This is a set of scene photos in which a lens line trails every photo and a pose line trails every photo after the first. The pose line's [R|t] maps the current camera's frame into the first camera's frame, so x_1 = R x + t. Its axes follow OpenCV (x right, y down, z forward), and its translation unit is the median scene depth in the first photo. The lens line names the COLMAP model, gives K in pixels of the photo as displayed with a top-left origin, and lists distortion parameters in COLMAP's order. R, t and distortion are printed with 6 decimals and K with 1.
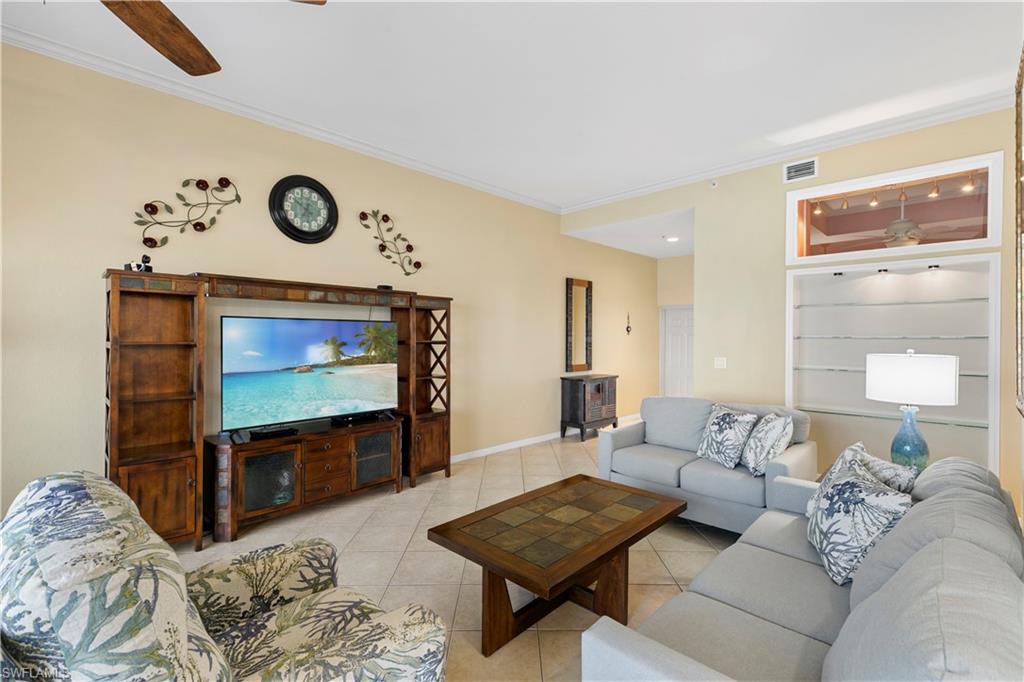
lens RADIAL K [[455.7, 0, 510.8], [0, 455.7, 339.7], [0, 0, 1]] dist [0.002788, 0.000472]
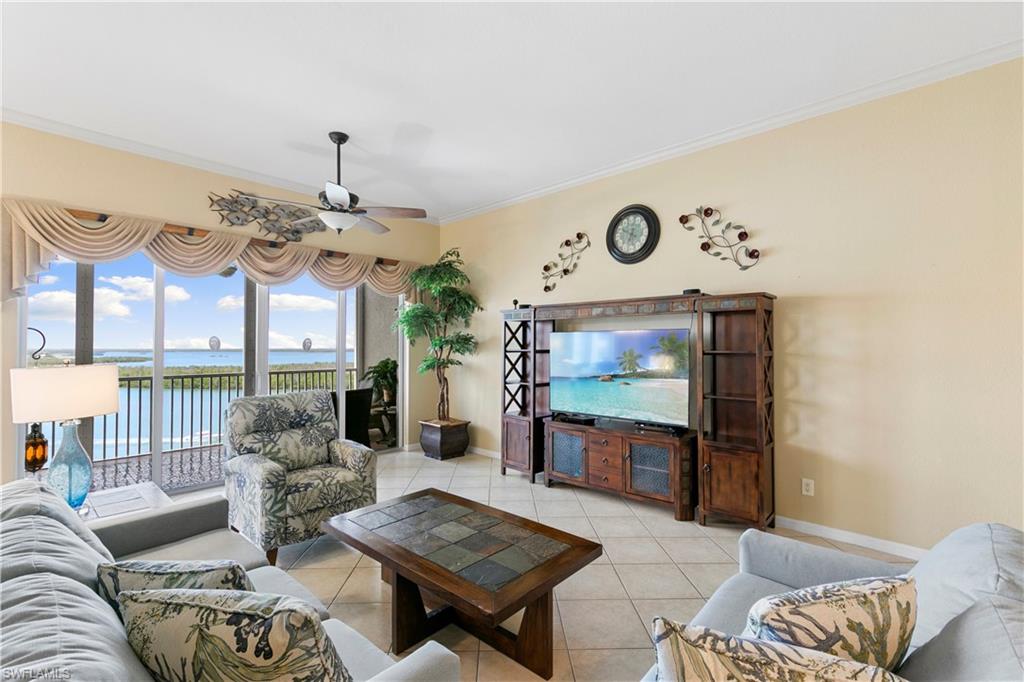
lens RADIAL K [[458.4, 0, 513.9], [0, 458.4, 340.1], [0, 0, 1]] dist [0.000511, 0.000086]
pose [[0.028792, -0.016537, -0.999449, 0.764366], [-0.004654, 0.999850, -0.016677, -0.002222], [0.999575, 0.005132, 0.028711, 0.765740]]
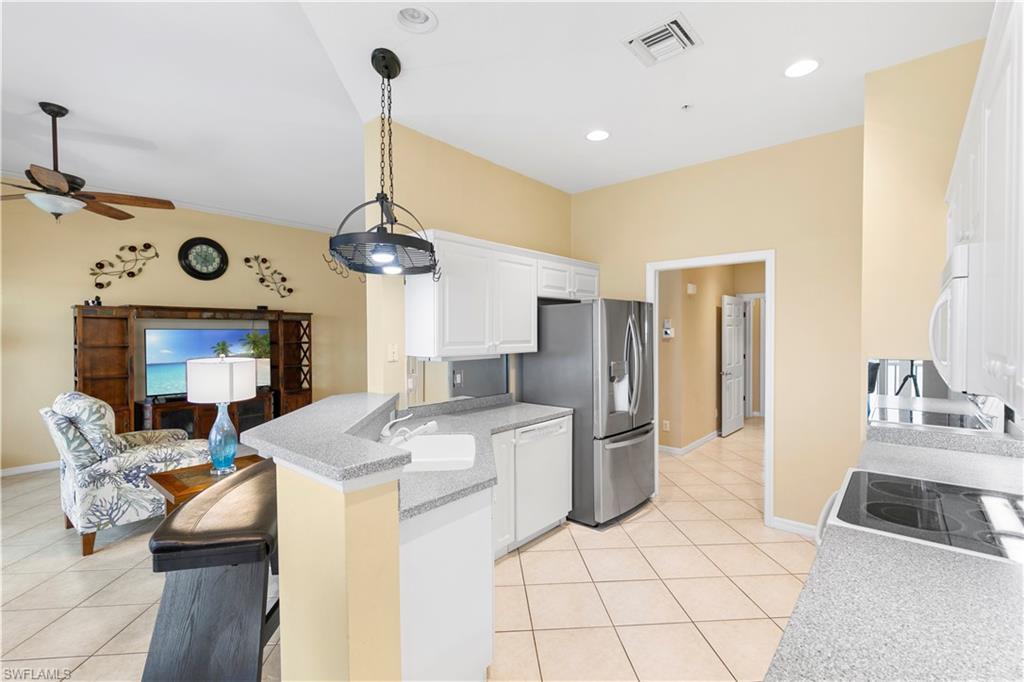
lens RADIAL K [[455.7, 0, 510.8], [0, 455.7, 339.7], [0, 0, 1]] dist [0.002788, 0.000472]
pose [[0.997730, -0.007908, 0.066882, 0.557241], [0.007365, 0.999938, 0.008357, -0.014693], [-0.066944, -0.007846, 0.997726, -0.718182]]
